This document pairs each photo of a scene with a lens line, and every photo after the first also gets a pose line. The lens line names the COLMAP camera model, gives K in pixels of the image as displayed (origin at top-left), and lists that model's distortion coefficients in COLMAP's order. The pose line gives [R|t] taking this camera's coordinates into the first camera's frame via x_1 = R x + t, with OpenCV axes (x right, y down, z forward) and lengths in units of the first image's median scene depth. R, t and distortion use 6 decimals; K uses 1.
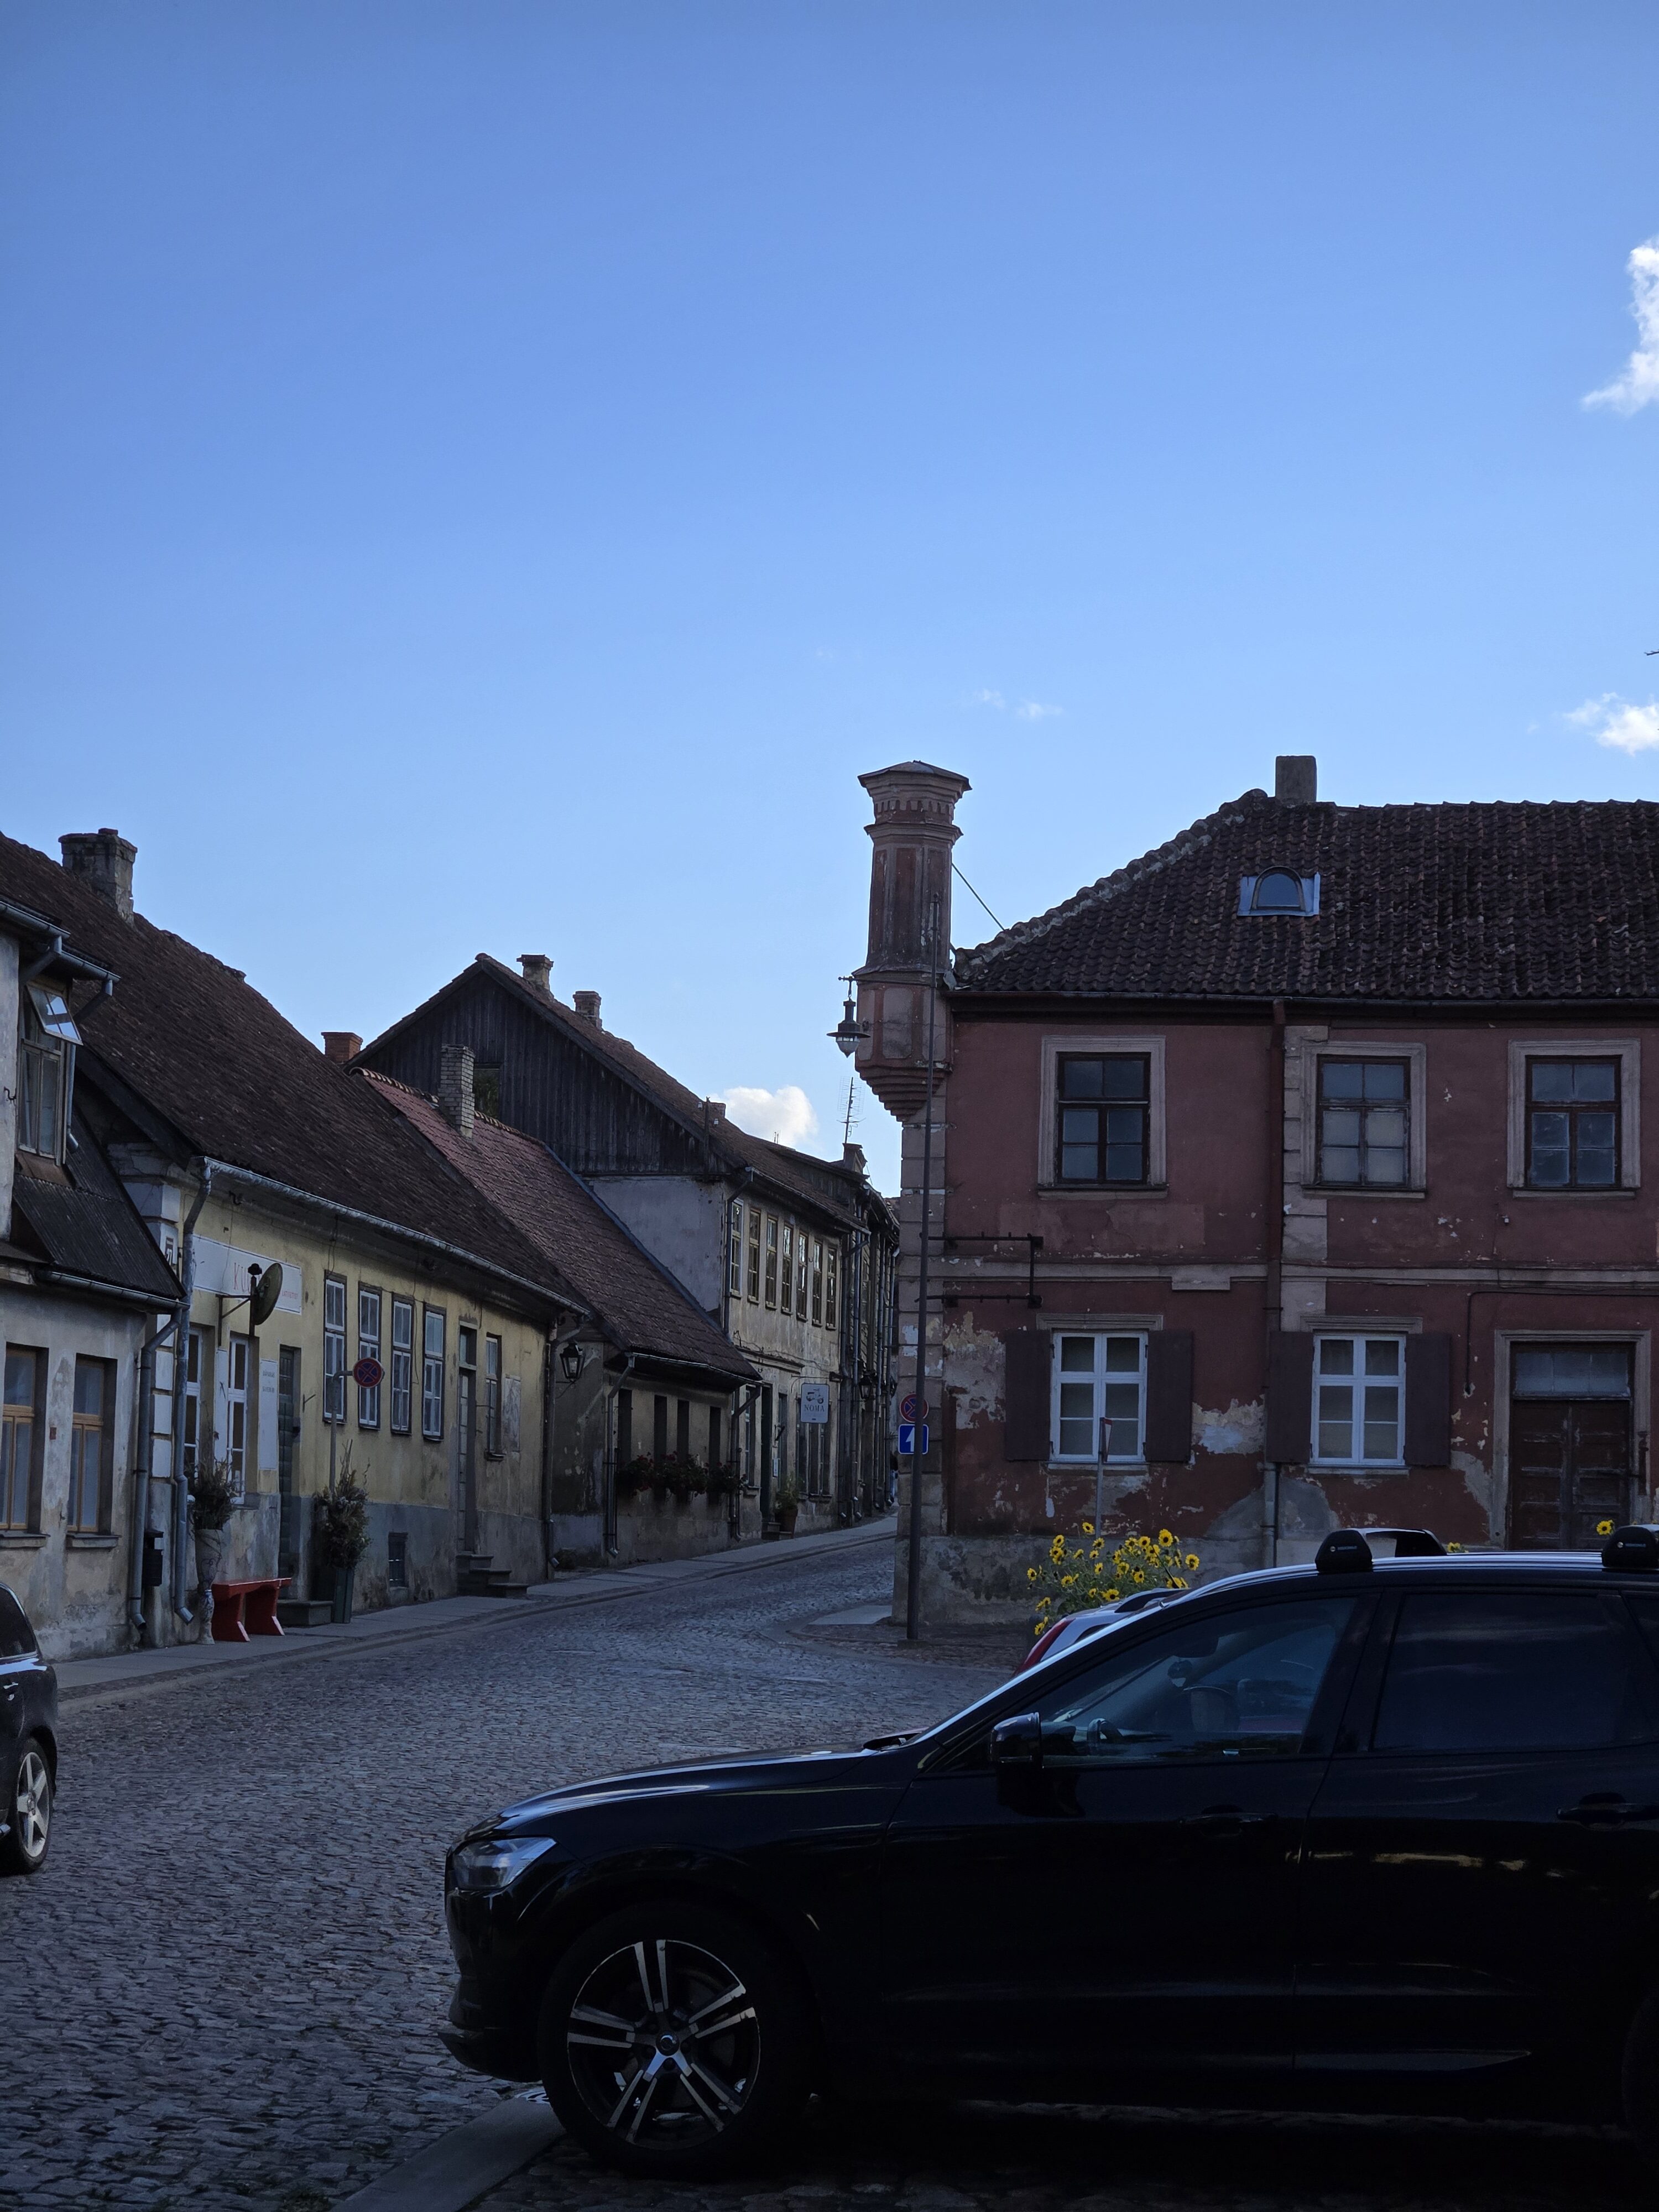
lens RADIAL K [[4440.8, 0, 836.3], [0, 4440.8, 1112.8], [0, 0, 1]] dist [0.290677, 0.000000]
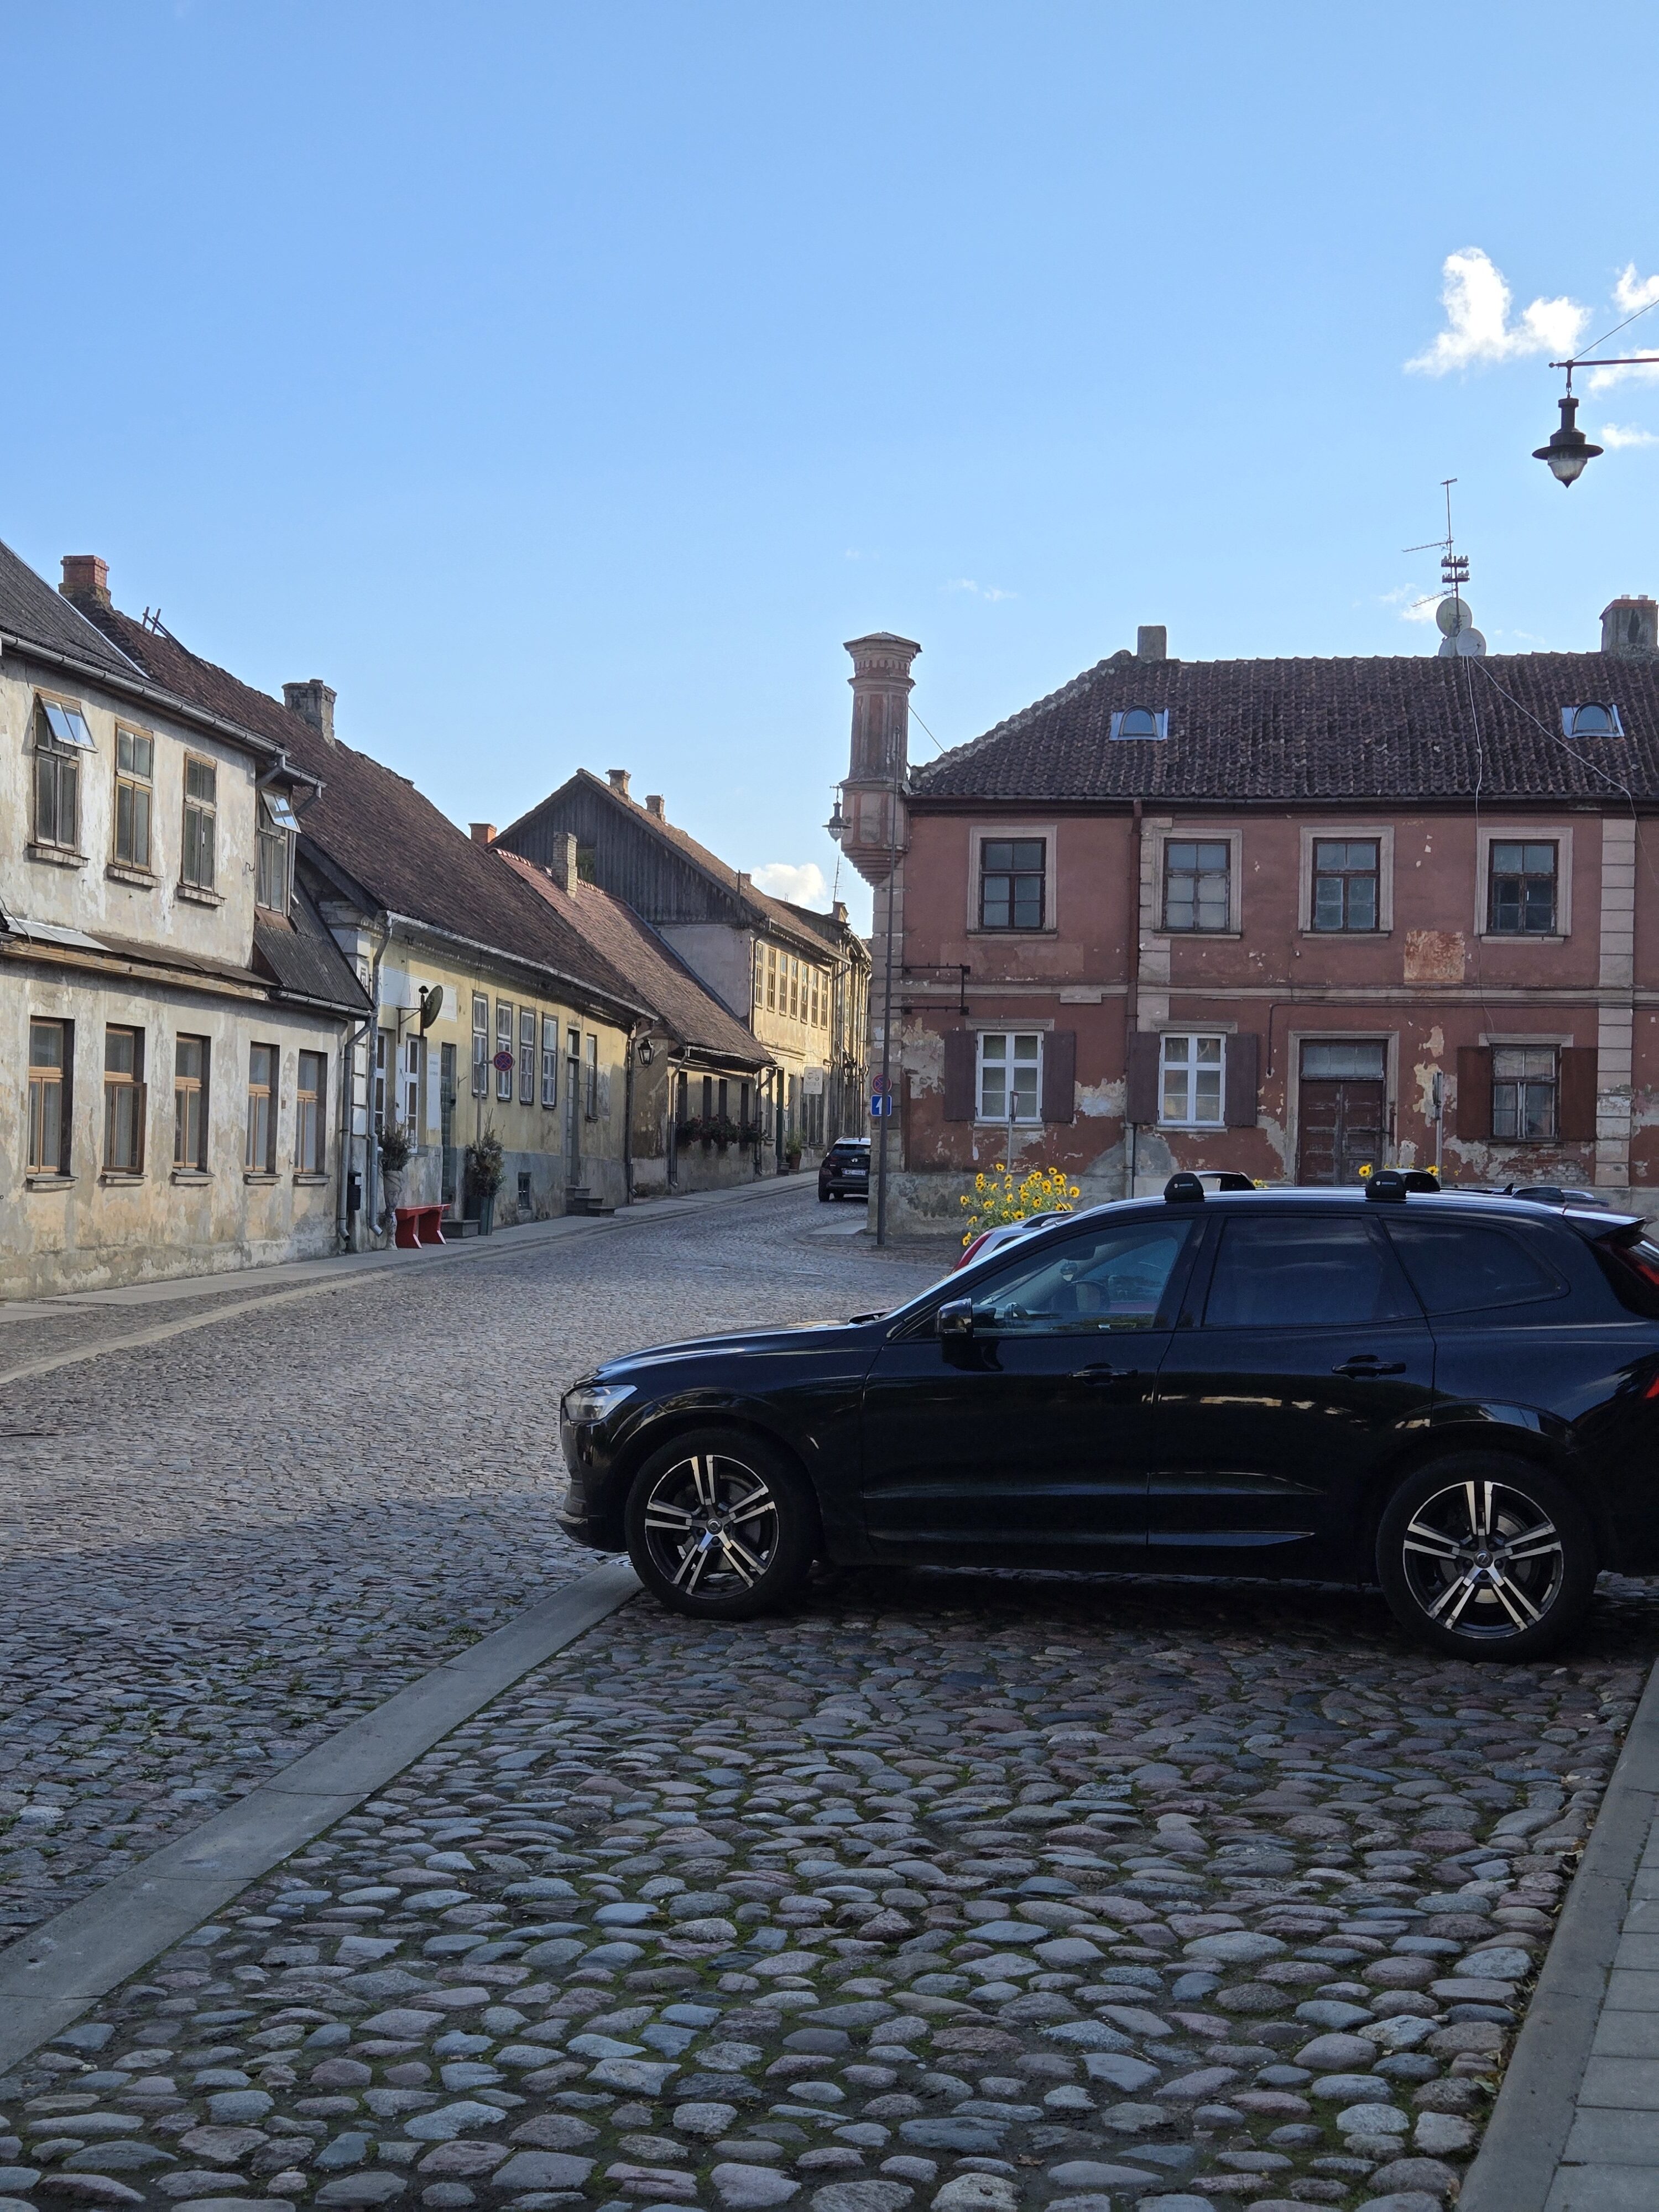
lens RADIAL K [[1490.0, 0, 821.7], [0, 1490.0, 1114.5], [0, 0, 1]] dist [-0.047647, -0.000482]
pose [[0.999960, -0.001939, 0.008739, -0.006562], [0.000788, 0.991536, 0.129832, 0.013187], [-0.008917, -0.129820, 0.991498, 0.524805]]
